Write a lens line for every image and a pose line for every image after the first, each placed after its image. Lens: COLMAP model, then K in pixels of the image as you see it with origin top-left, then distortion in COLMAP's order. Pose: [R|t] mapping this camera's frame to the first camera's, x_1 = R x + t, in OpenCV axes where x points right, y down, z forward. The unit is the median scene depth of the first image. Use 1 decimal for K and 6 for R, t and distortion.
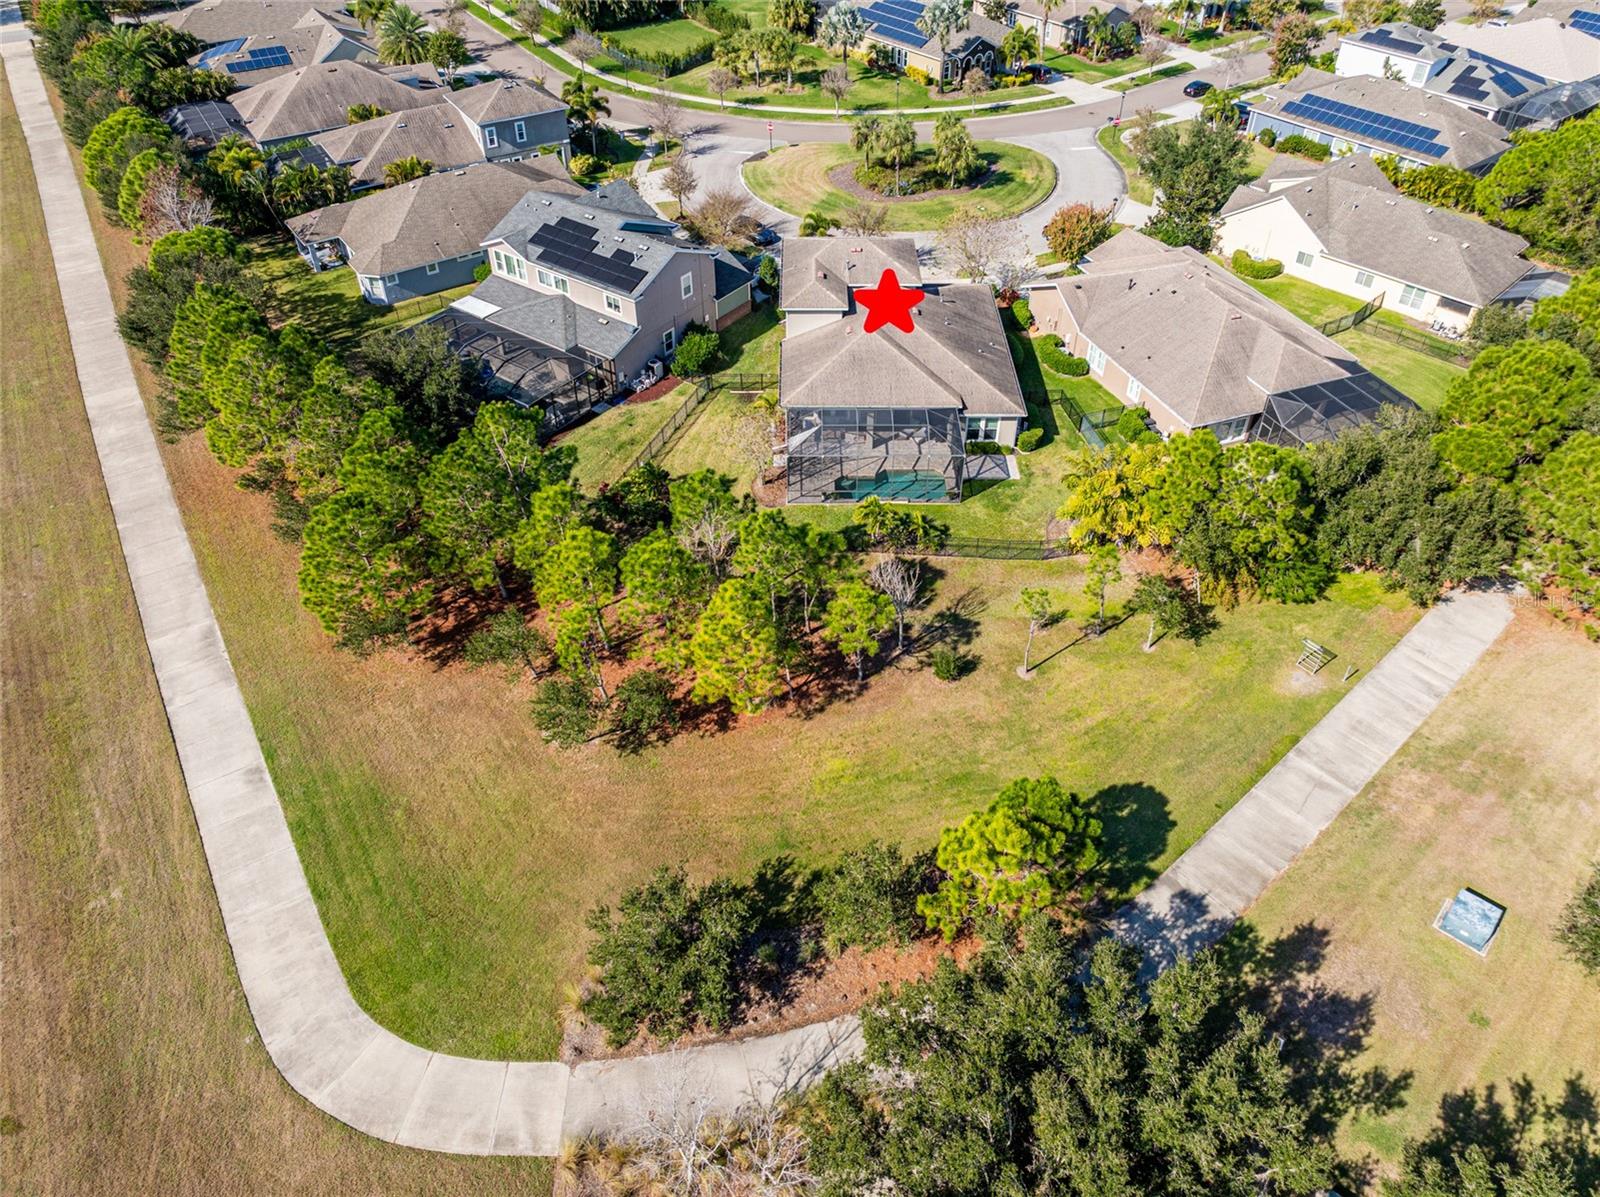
lens RADIAL K [[1131.3, 0, 806.9], [0, 1131.3, 592.0], [0, 0, 1]] dist [-0.032145, 0.021390]
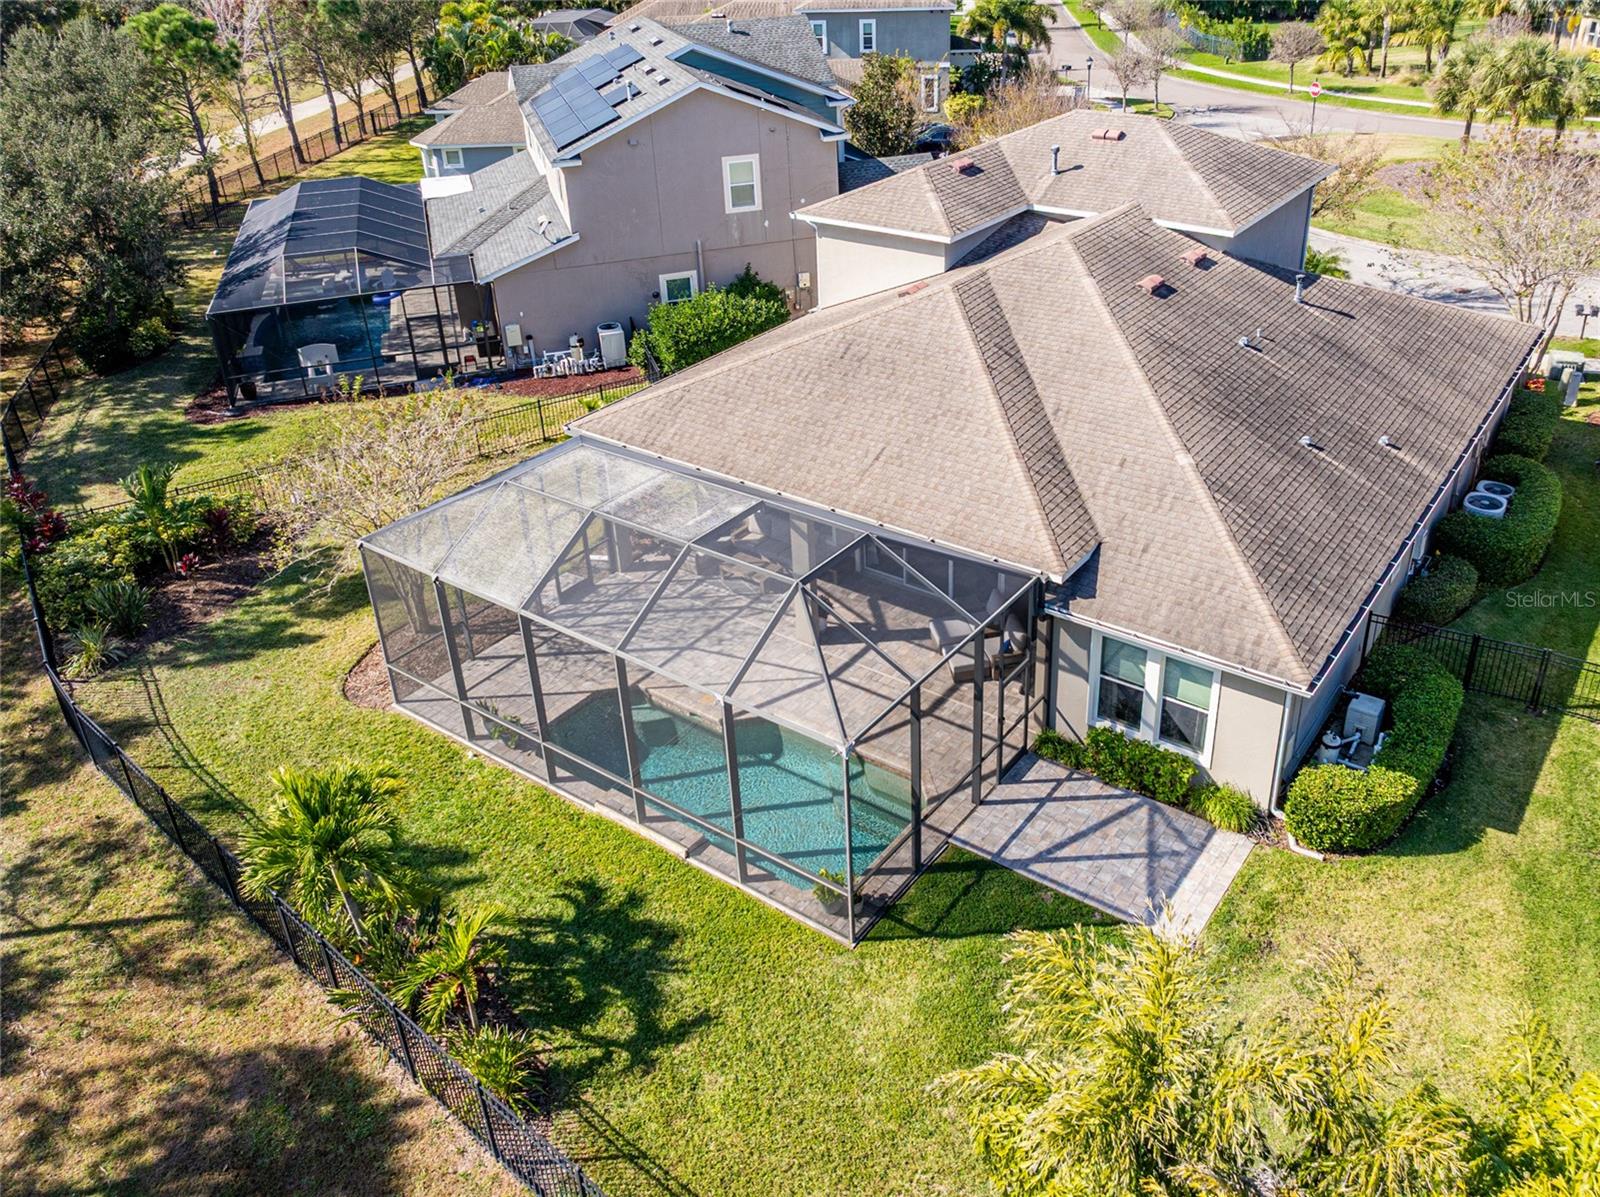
lens RADIAL K [[1275.8, 0, 856.3], [0, 1275.8, 499.7], [0, 0, 1]] dist [-0.027124, 0.004539]
pose [[0.813425, 0.241576, -0.529132, 0.227340], [-0.358543, 0.924546, -0.129079, -0.116244], [0.458025, 0.294712, 0.838664, 0.671158]]
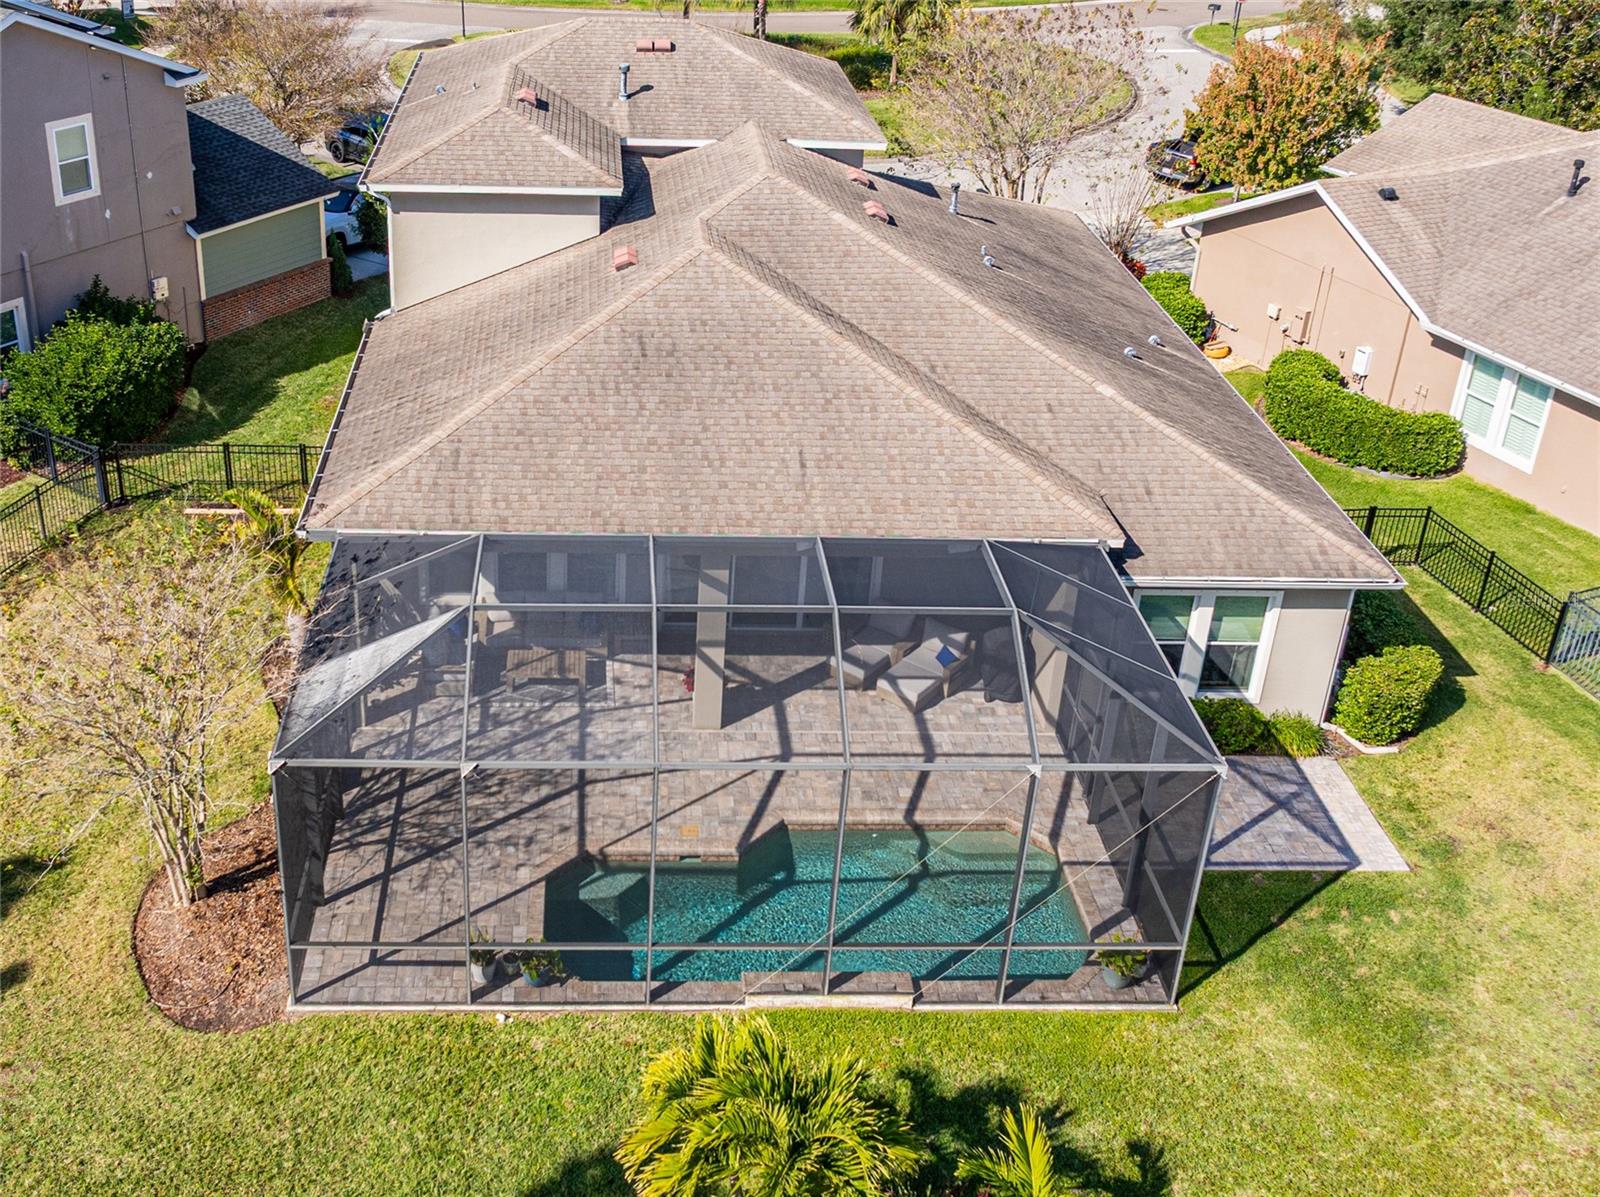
lens RADIAL K [[1682.8, 0, 646.1], [0, 1682.8, 495.4], [0, 0, 1]] dist [-0.017146, 0.000000]
pose [[0.999373, 0.012266, 0.033201, 0.029276], [-0.003212, 0.965591, -0.260046, -0.078764], [-0.035248, 0.259776, 0.965025, 0.623492]]
